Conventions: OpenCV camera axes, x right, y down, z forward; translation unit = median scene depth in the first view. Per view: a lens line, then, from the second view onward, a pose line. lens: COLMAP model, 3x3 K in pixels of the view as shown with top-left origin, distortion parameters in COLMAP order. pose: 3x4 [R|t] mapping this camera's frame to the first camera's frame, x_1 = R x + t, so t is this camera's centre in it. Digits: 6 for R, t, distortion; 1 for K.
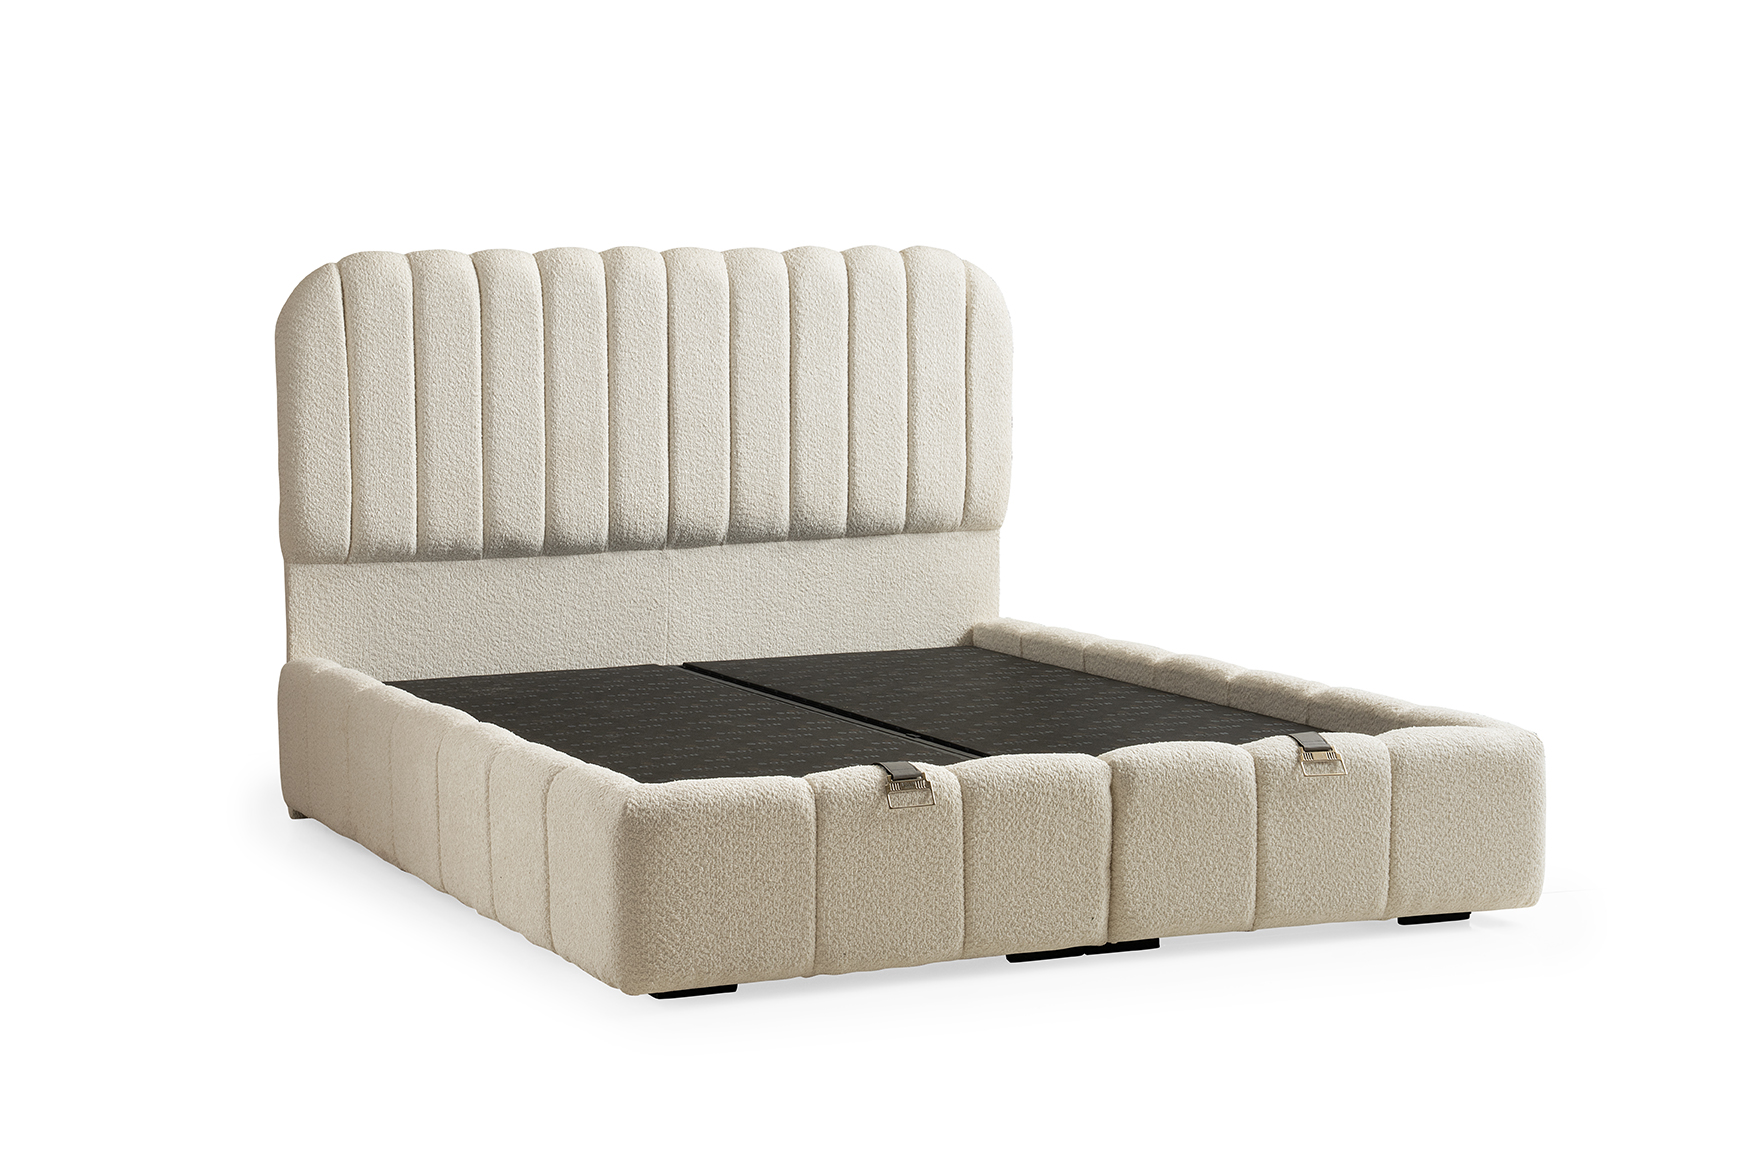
lens RADIAL K [[3188.8, 0, 845.8], [0, 3188.8, 449.2], [0, 0, 1]] dist [0.173739, 0.000000]
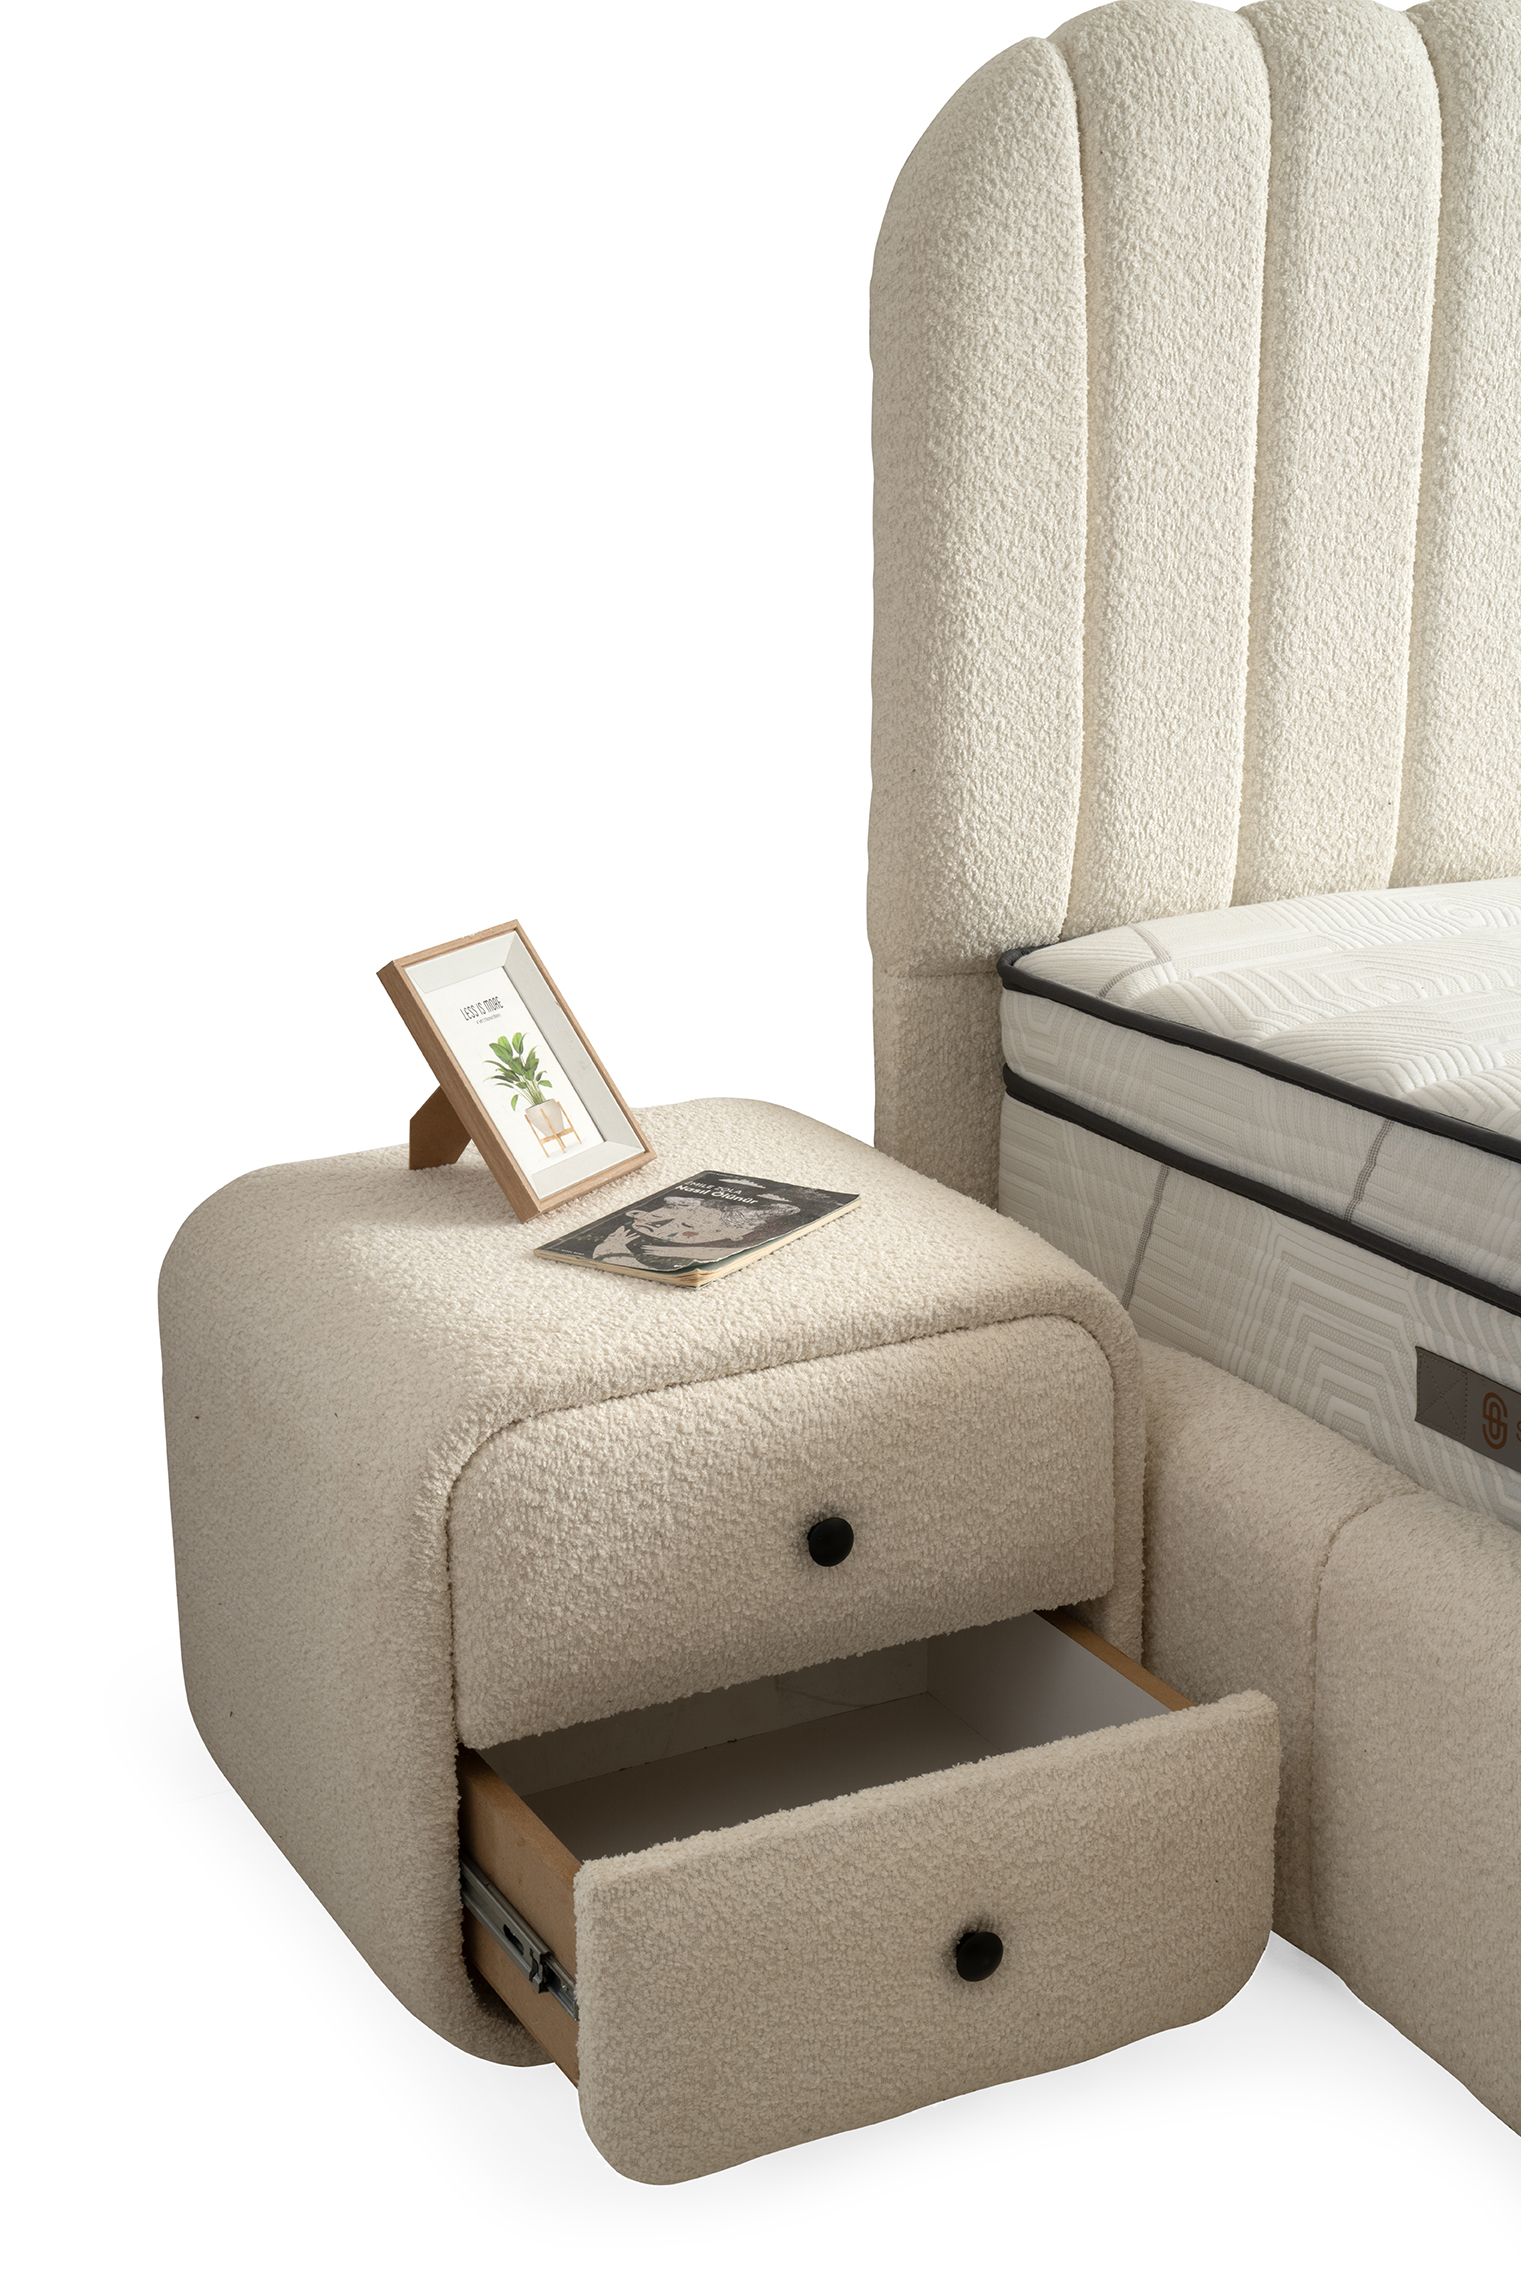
lens RADIAL K [[3247.5, 0, 779.8], [0, 3247.5, 1133.3], [0, 0, 1]] dist [0.201414, 0.000000]
pose [[0.998131, -0.009554, 0.060360, -0.222528], [-0.004337, 0.974139, 0.225910, -0.028687], [-0.060957, -0.225749, 0.972276, 0.705261]]
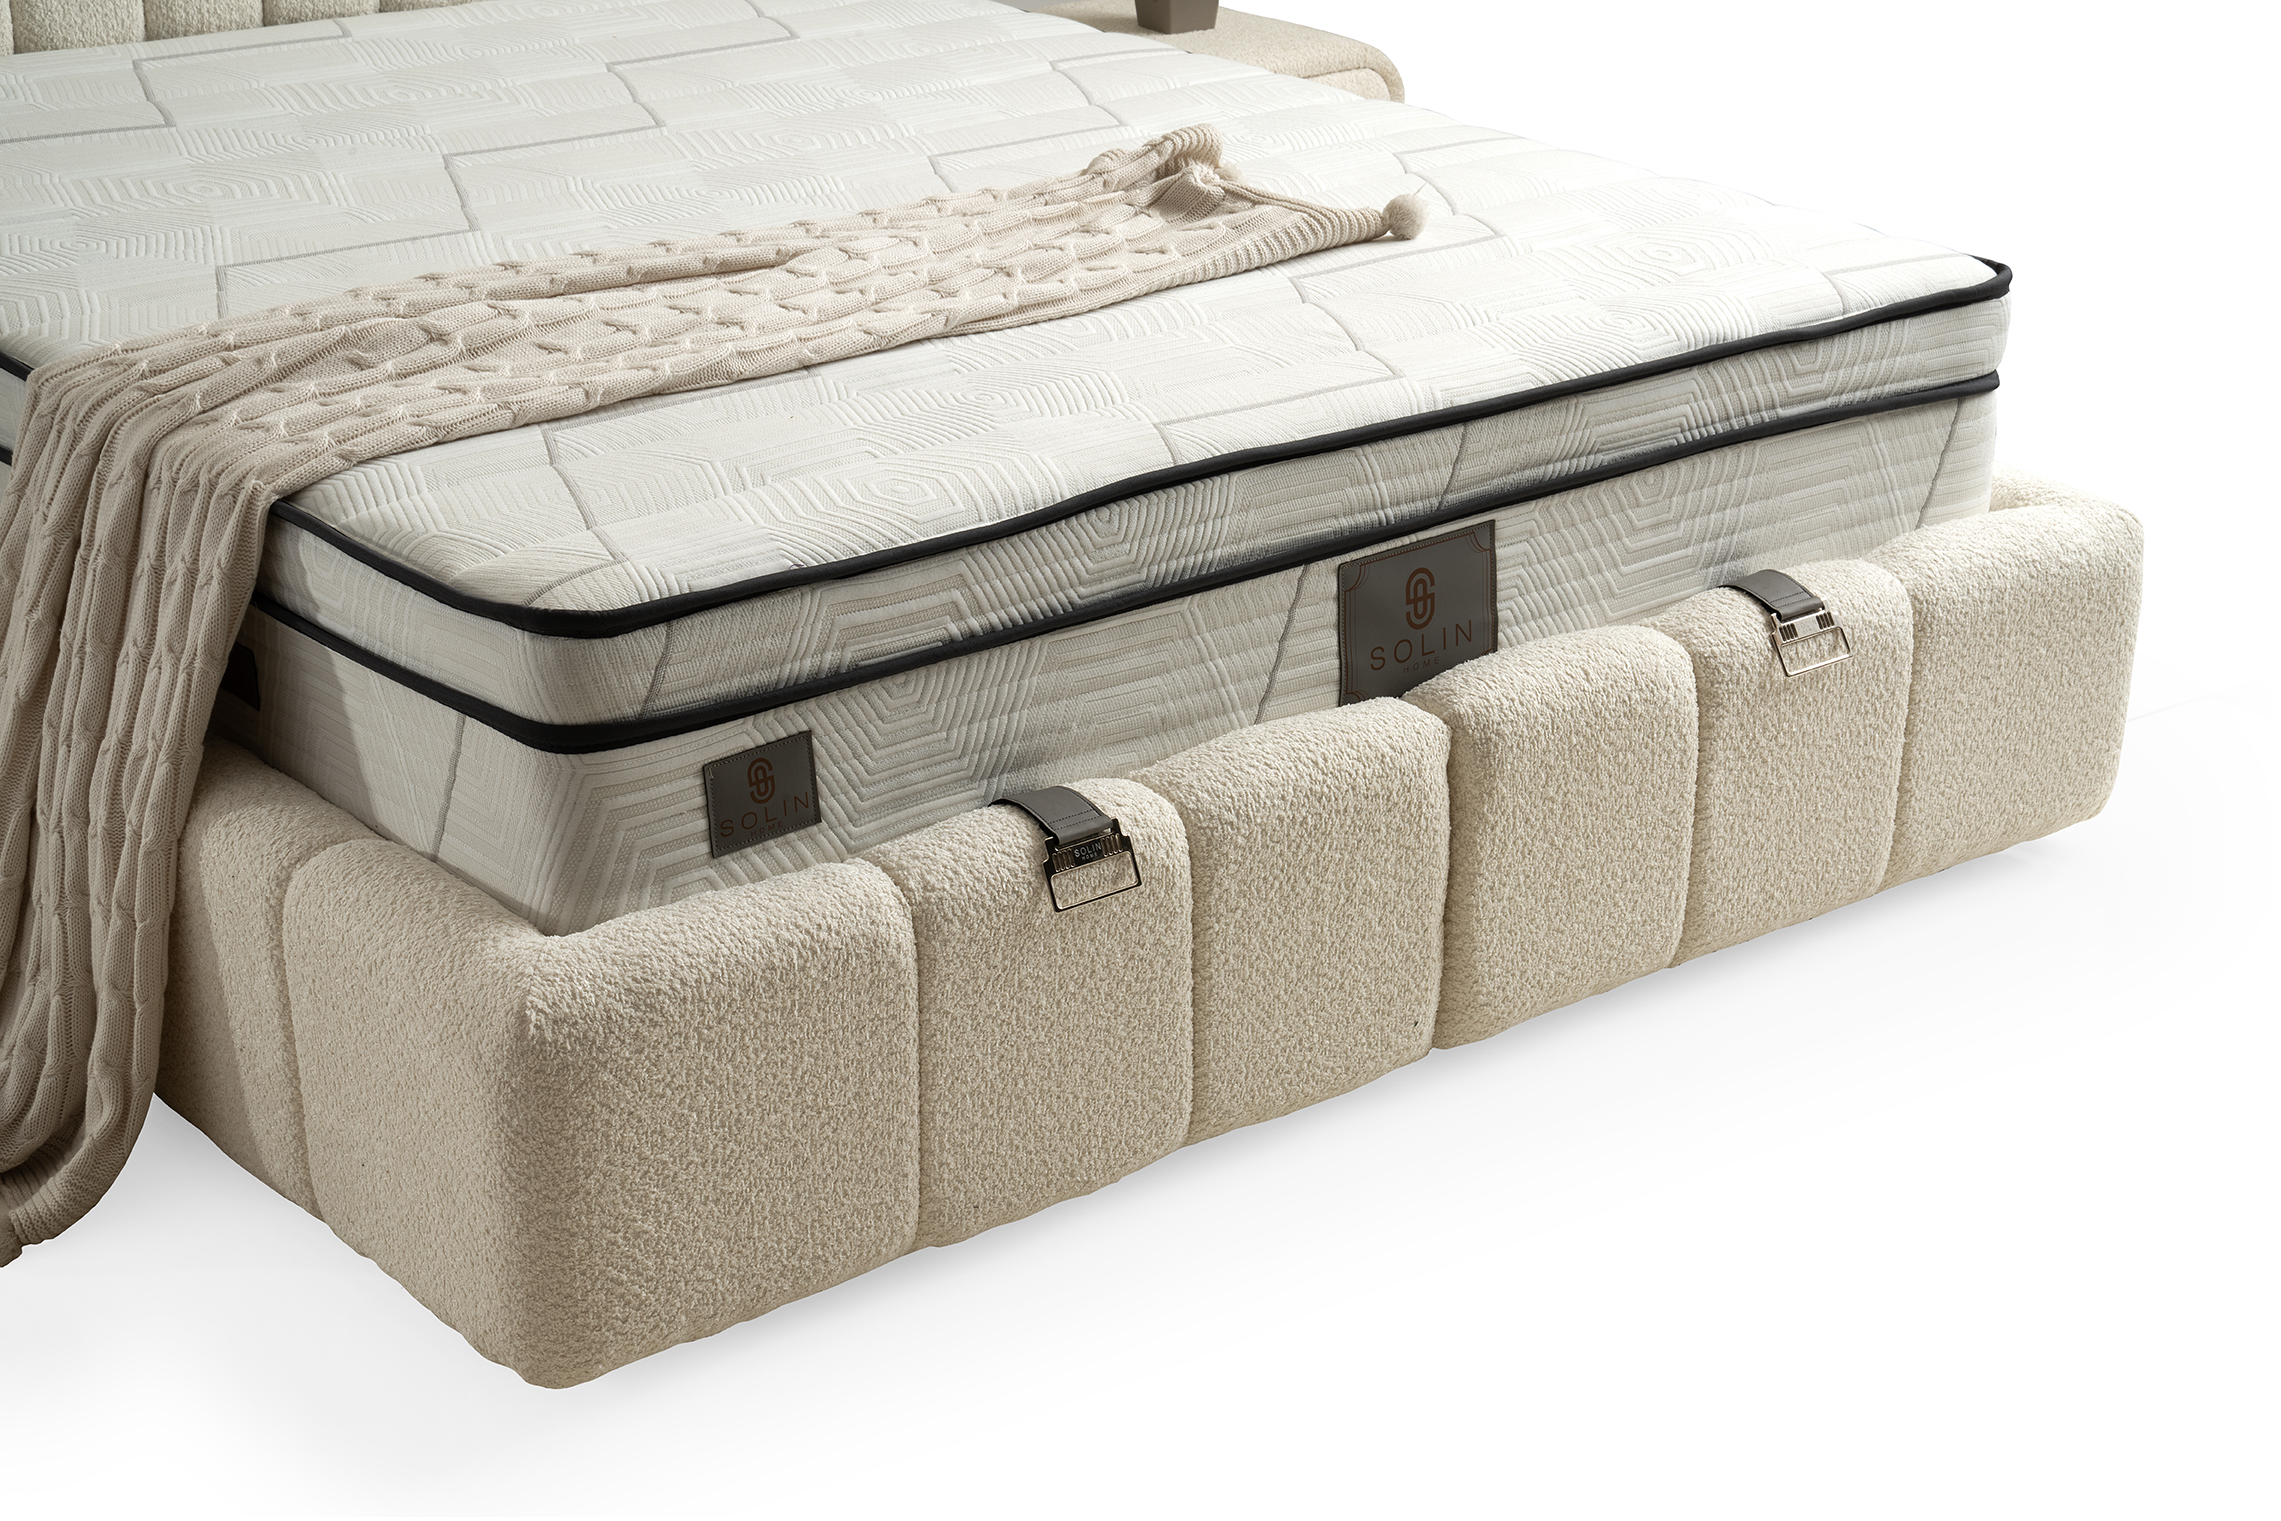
lens RADIAL K [[3818.0, 0, 1120.6], [0, 3818.0, 764.0], [0, 0, 1]] dist [0.277469, 0.000000]
pose [[0.971270, -0.086795, 0.221586, -0.080133], [0.010783, 0.946213, 0.323366, -0.070801], [-0.237734, -0.311686, 0.919964, 0.394570]]
